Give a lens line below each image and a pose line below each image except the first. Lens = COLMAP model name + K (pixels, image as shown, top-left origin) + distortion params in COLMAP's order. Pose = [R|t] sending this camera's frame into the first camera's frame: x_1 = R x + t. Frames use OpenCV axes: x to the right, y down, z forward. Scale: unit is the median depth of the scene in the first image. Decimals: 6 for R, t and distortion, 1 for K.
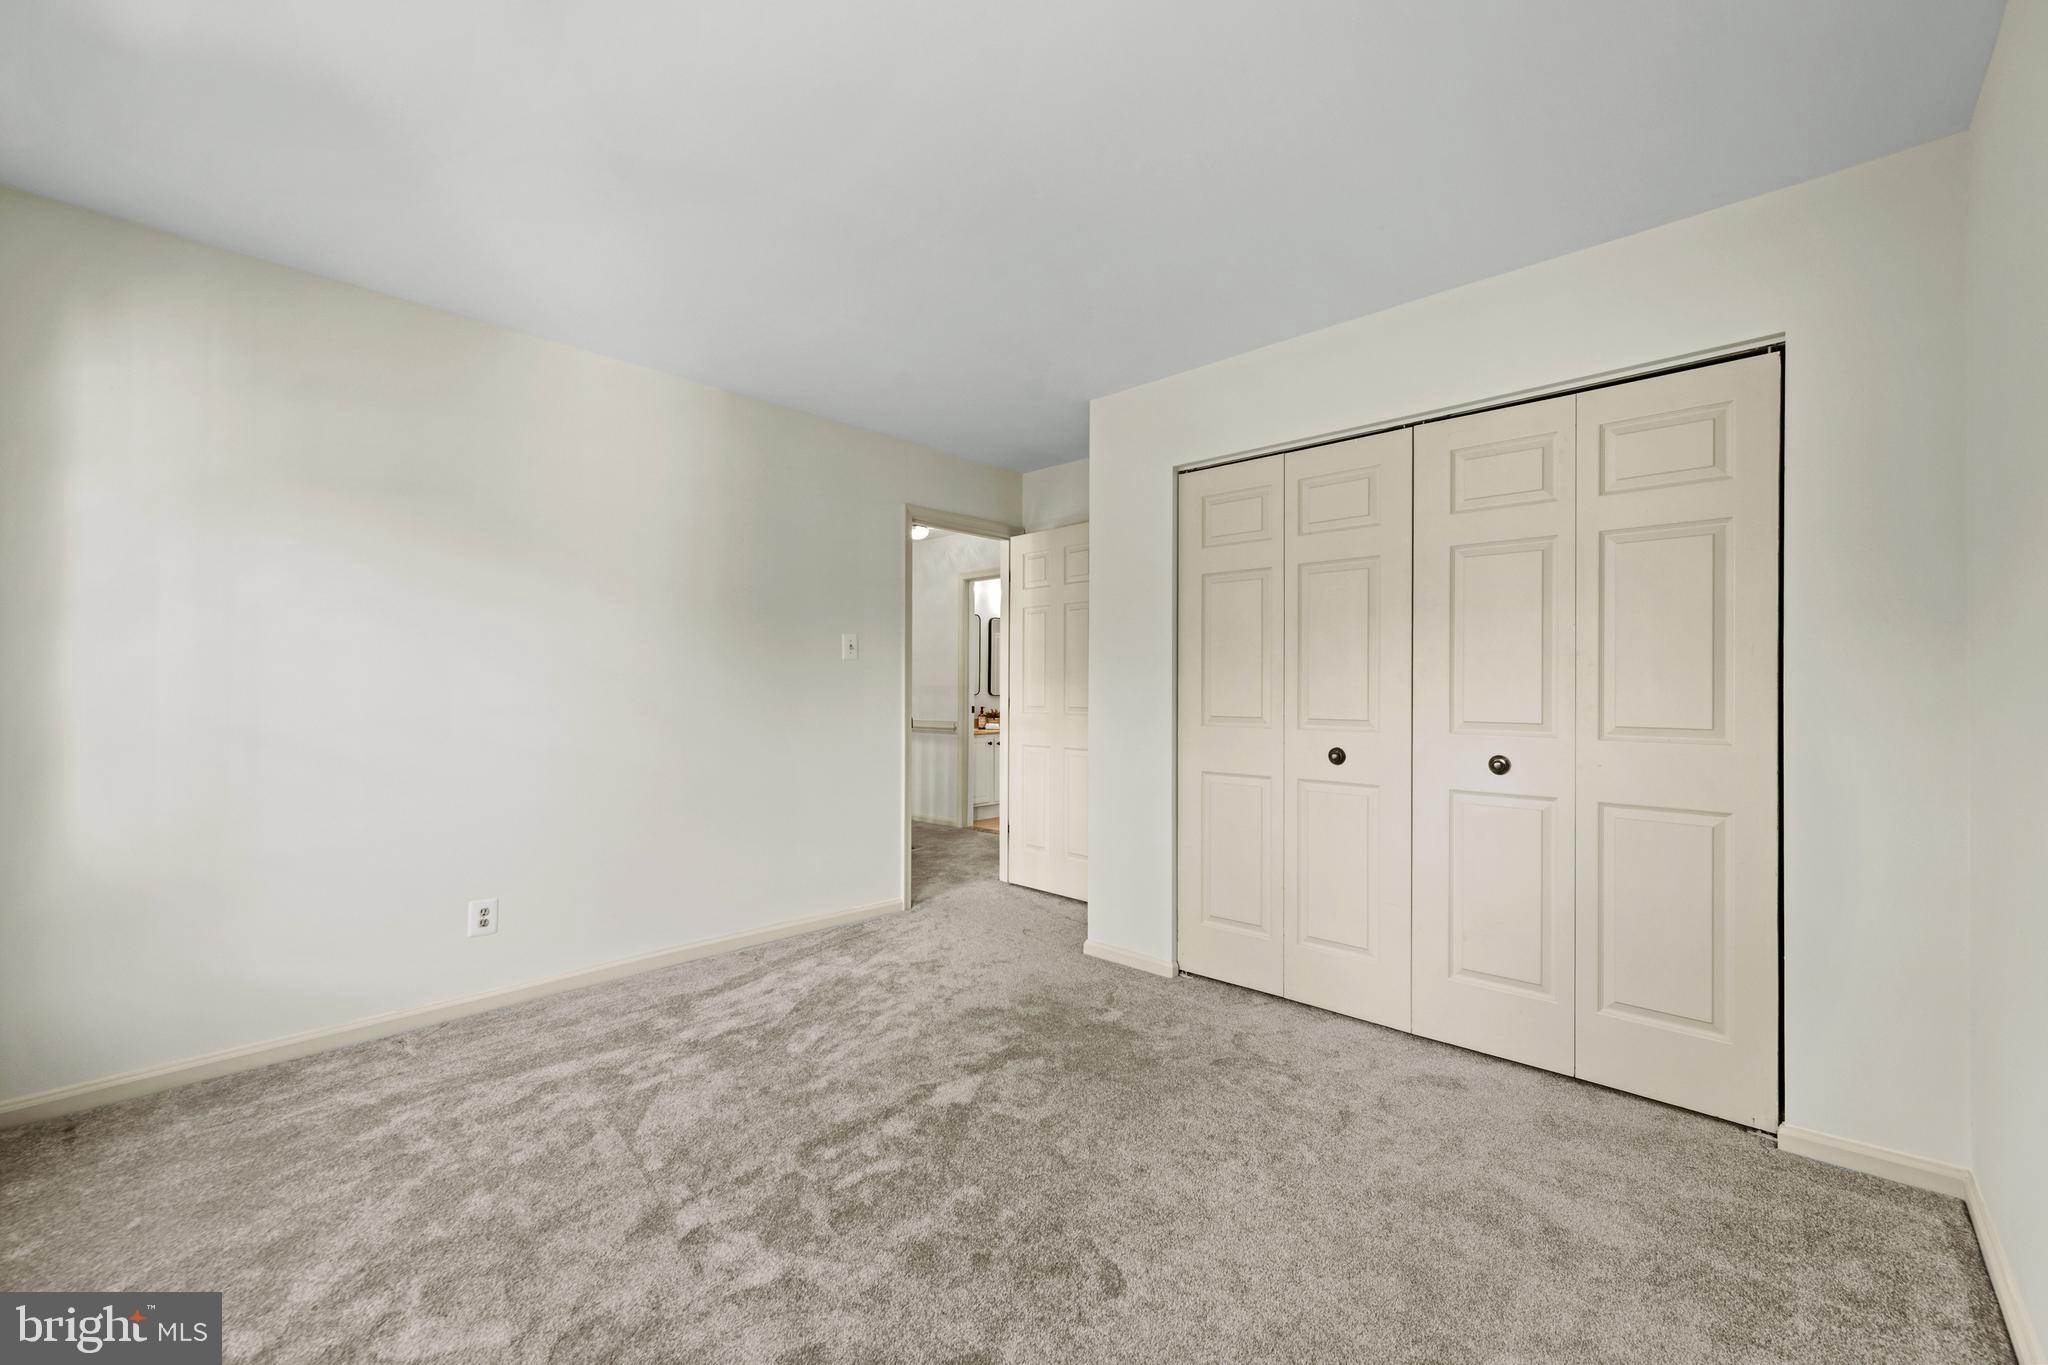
lens RADIAL K [[820.0, 0, 1023.7], [0, 820.0, 685.6], [0, 0, 1]] dist [0.001155, -0.000306]
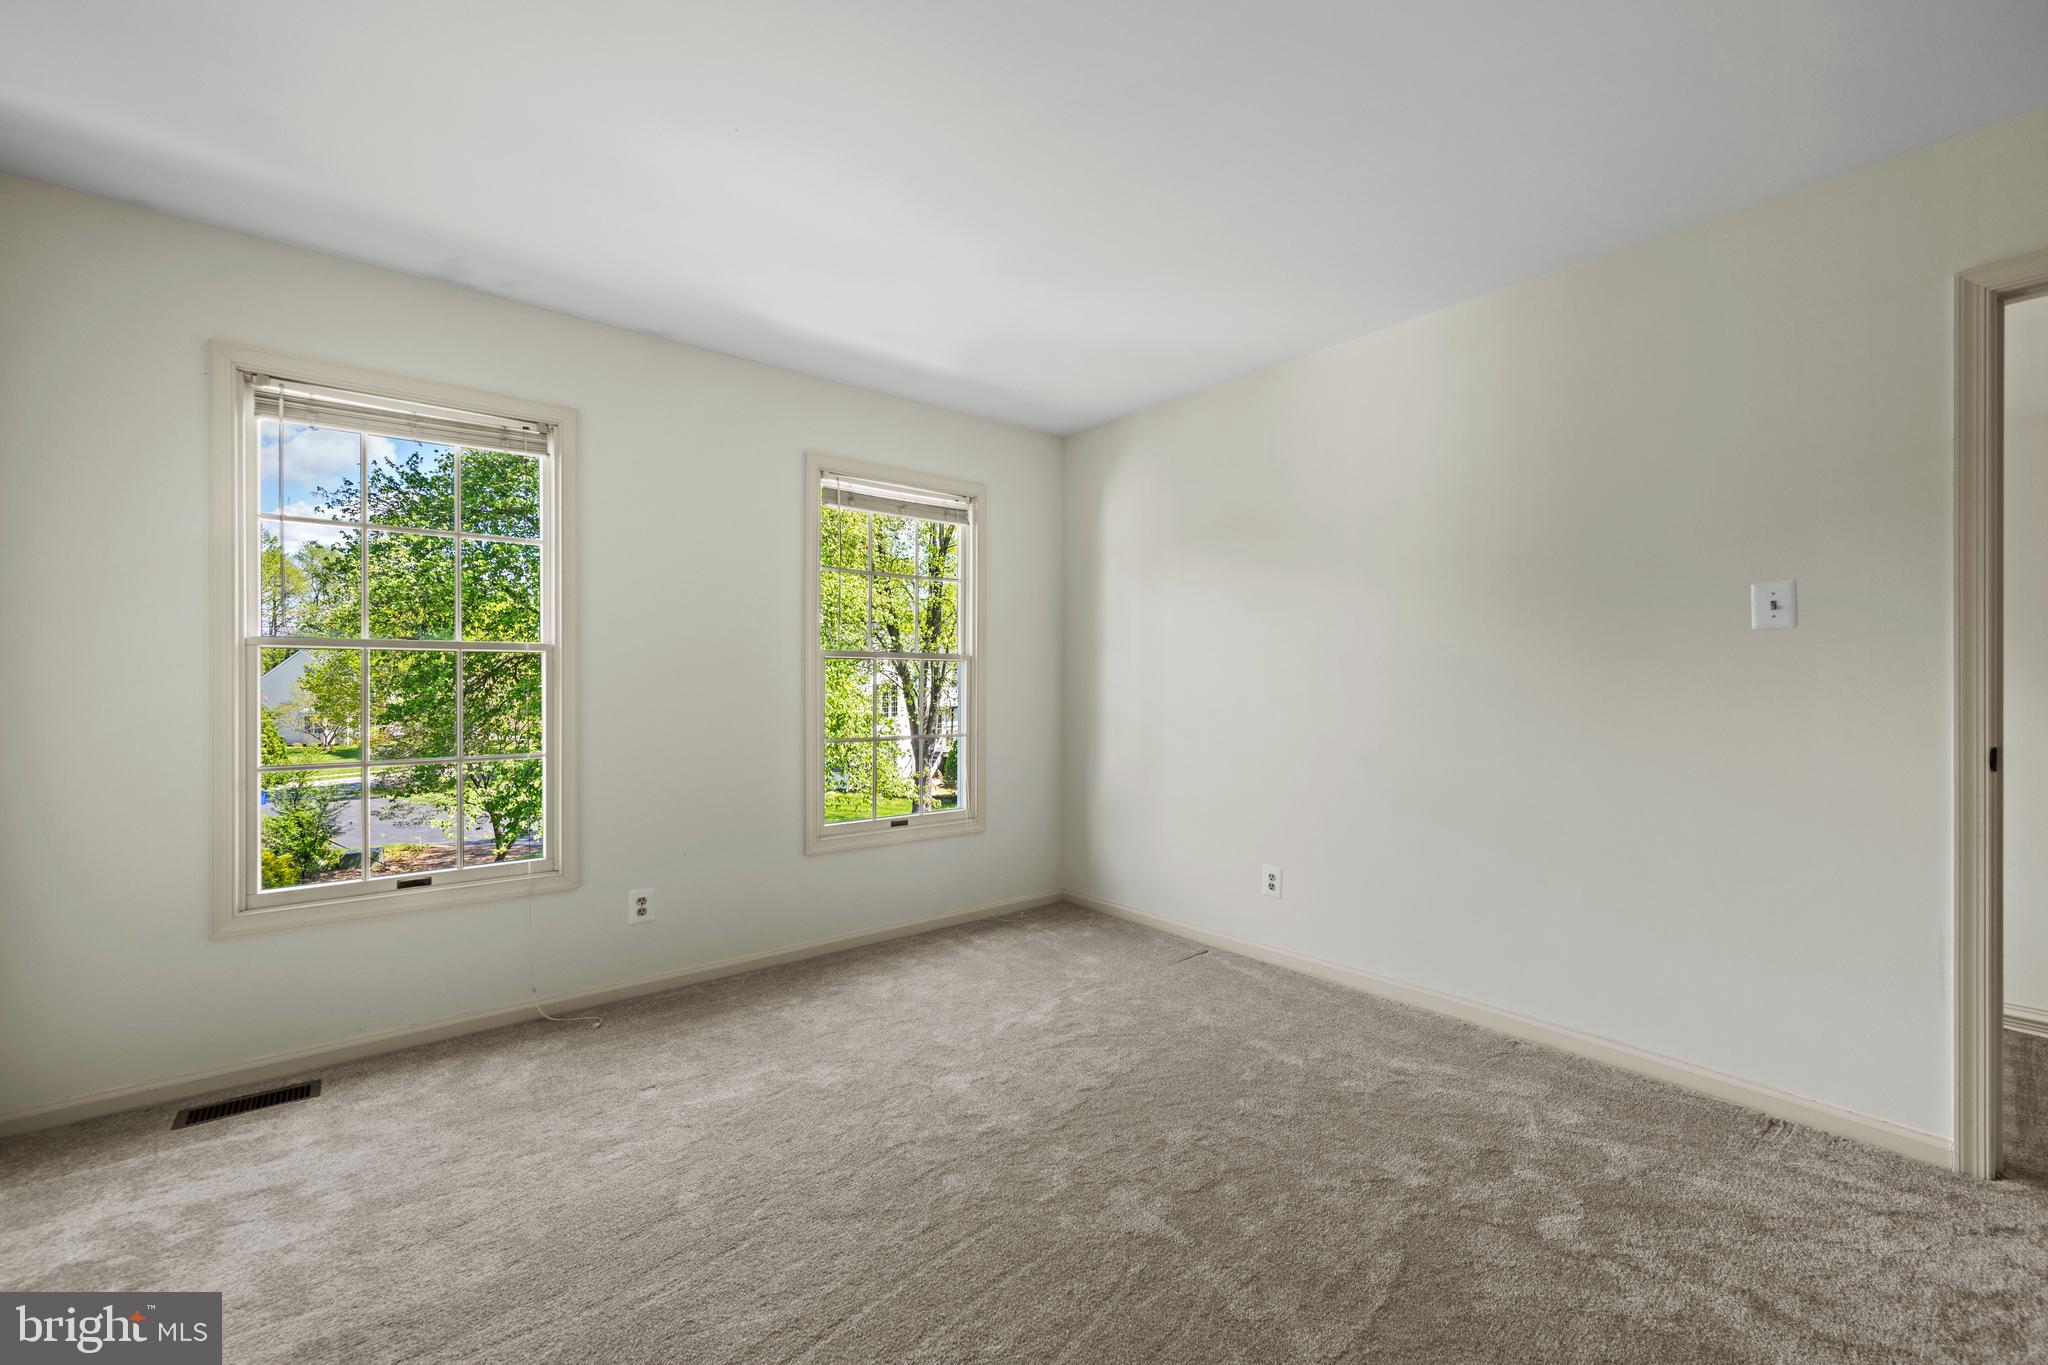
lens RADIAL K [[820.0, 0, 1026.7], [0, 820.0, 693.4], [0, 0, 1]] dist [0.001155, -0.000306]
pose [[-0.104275, -0.003287, -0.994543, 0.448272], [-0.009788, 0.999950, -0.002279, 0.020155], [0.994500, 0.009497, -0.104302, 0.661693]]
